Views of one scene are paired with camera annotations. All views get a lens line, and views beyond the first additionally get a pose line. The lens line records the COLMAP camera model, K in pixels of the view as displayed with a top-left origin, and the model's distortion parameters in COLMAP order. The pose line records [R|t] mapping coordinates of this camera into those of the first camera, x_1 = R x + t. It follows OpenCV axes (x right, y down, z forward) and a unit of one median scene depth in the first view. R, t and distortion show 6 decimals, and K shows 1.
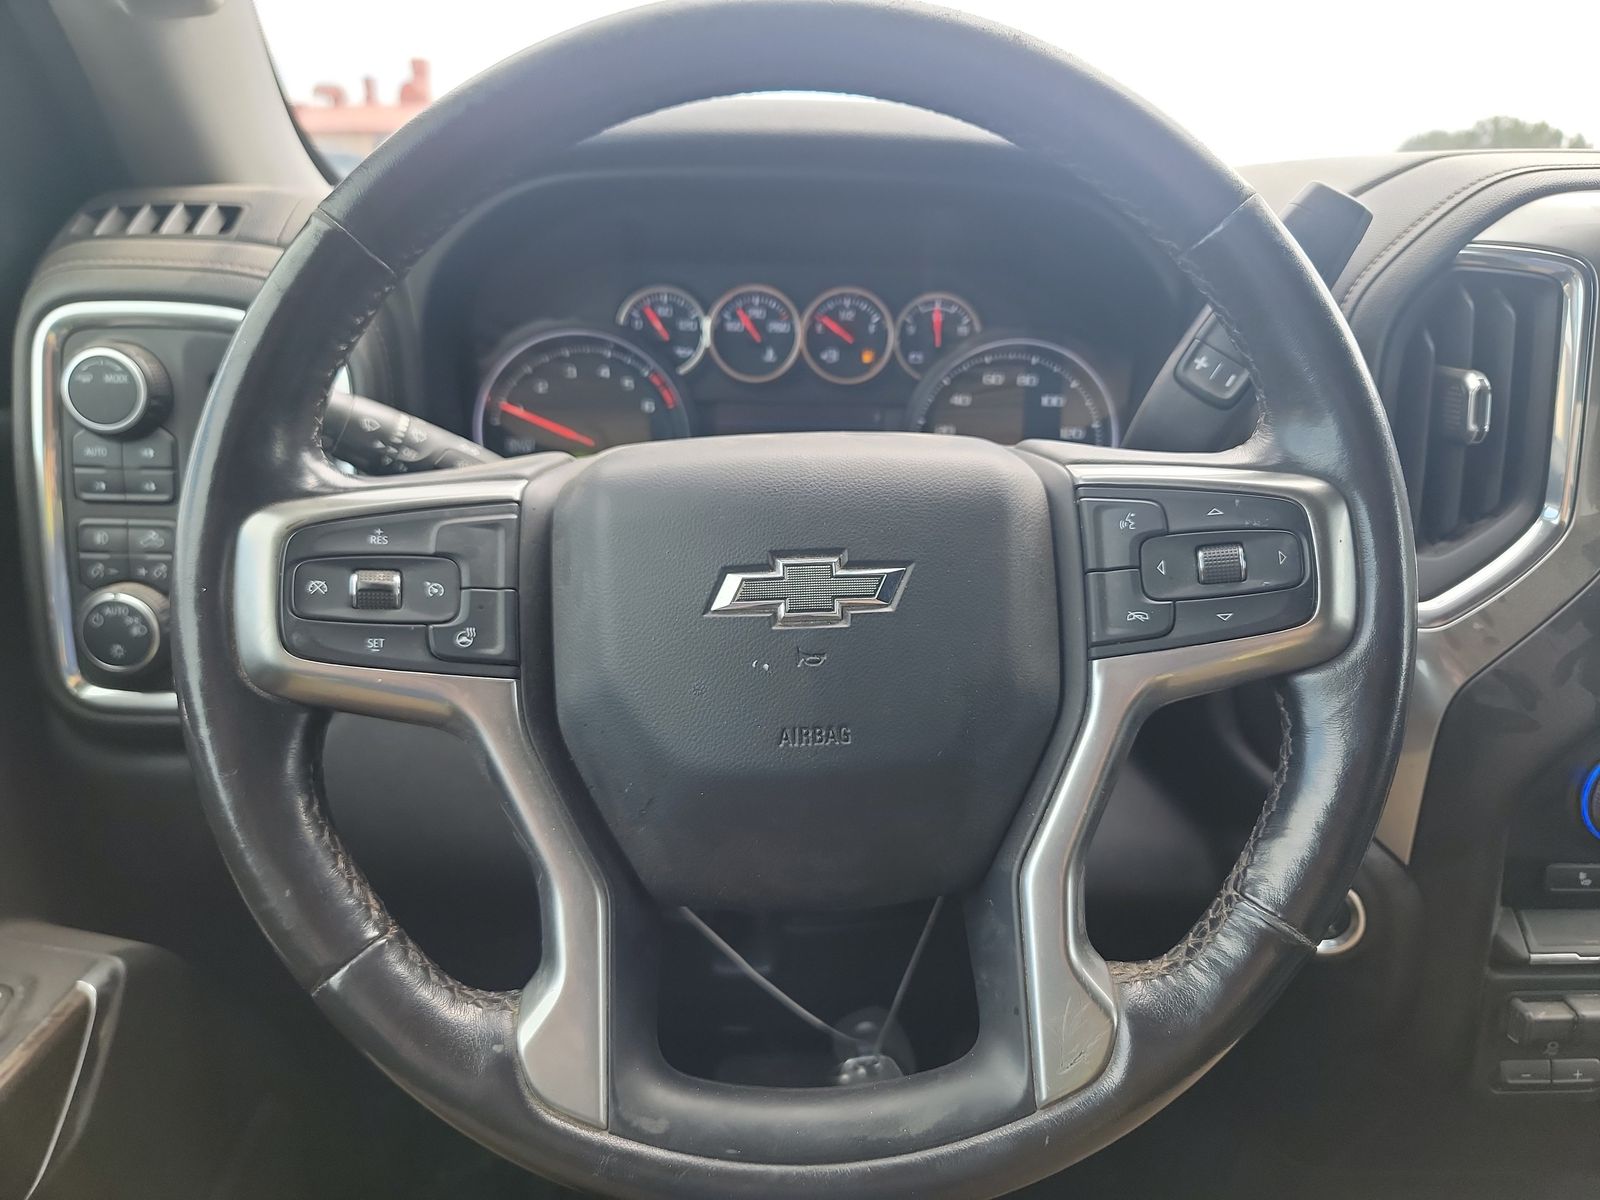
lens RADIAL K [[1122.1, 0, 809.5], [0, 1122.1, 605.5], [0, 0, 1]] dist [0.053864, -0.040370]
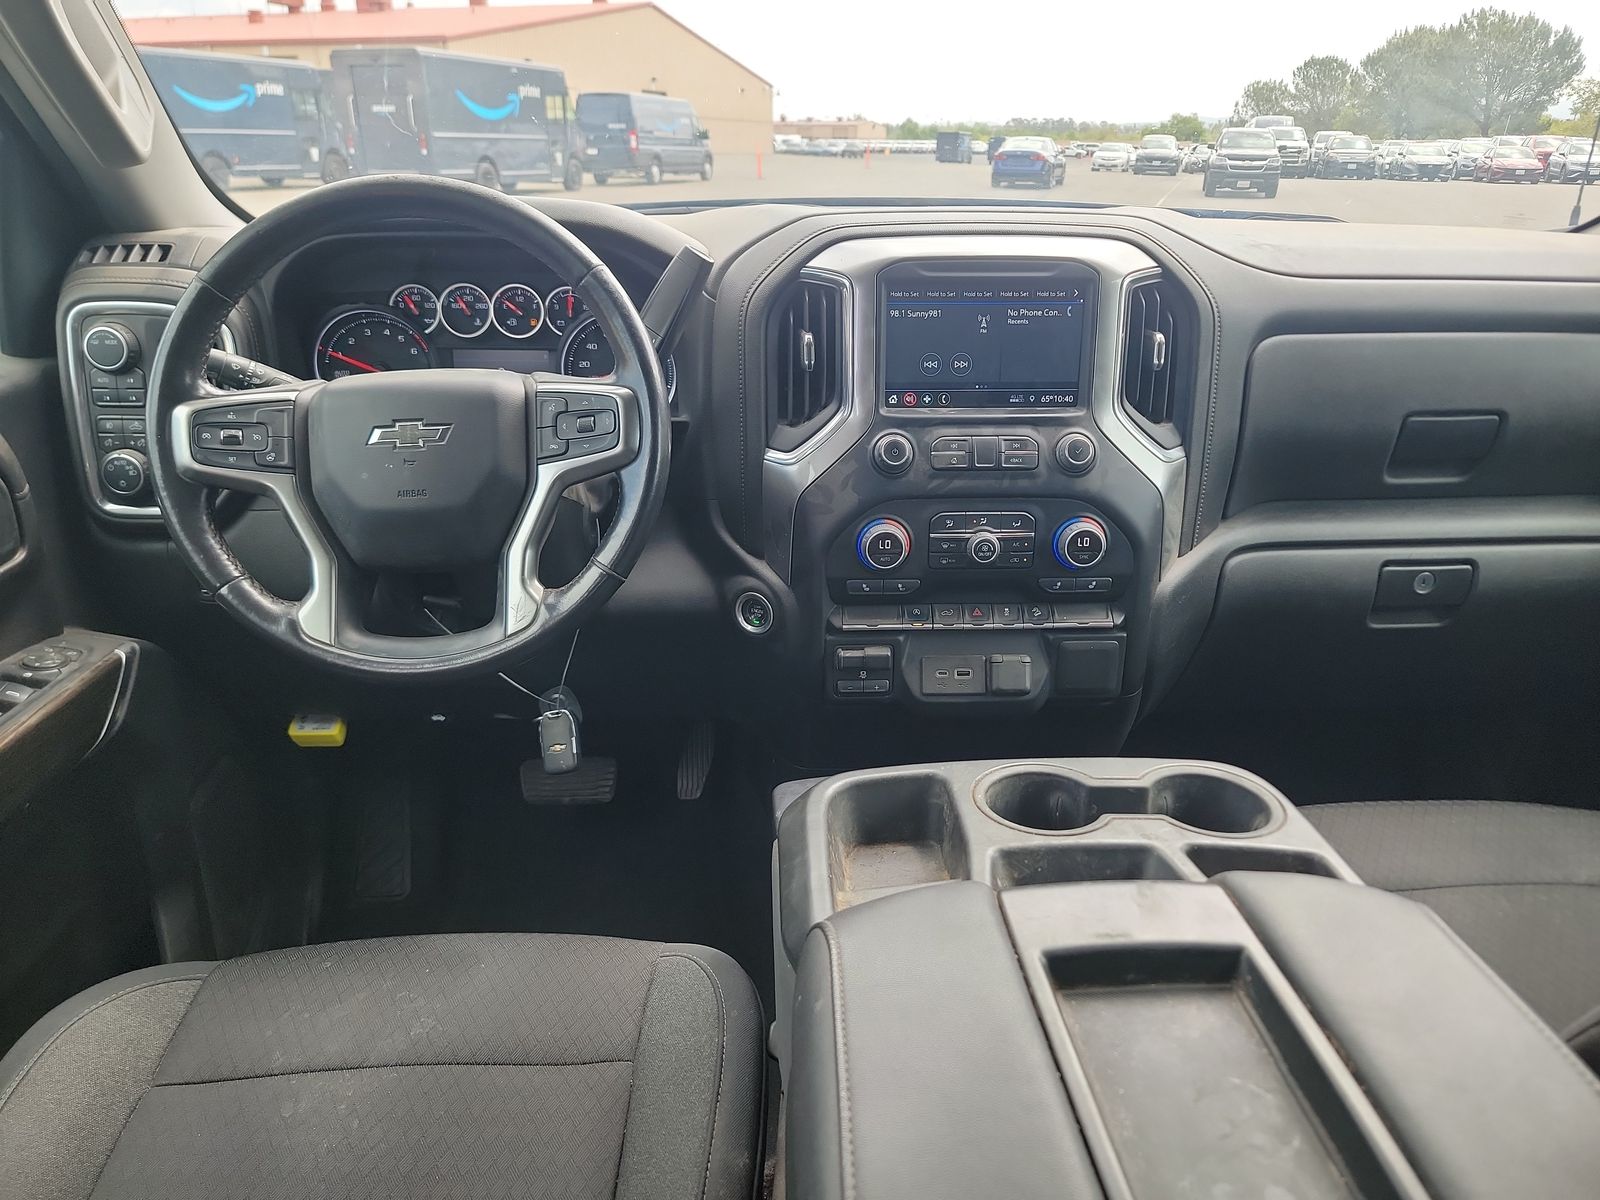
lens RADIAL K [[1113.0, 0, 799.3], [0, 1113.0, 624.3], [0, 0, 1]] dist [0.052850, -0.002811]
pose [[0.999884, -0.015144, 0.001699, 0.568939], [0.014941, 0.996158, 0.086291, 0.134267], [-0.002999, -0.086256, 0.996269, -1.003326]]
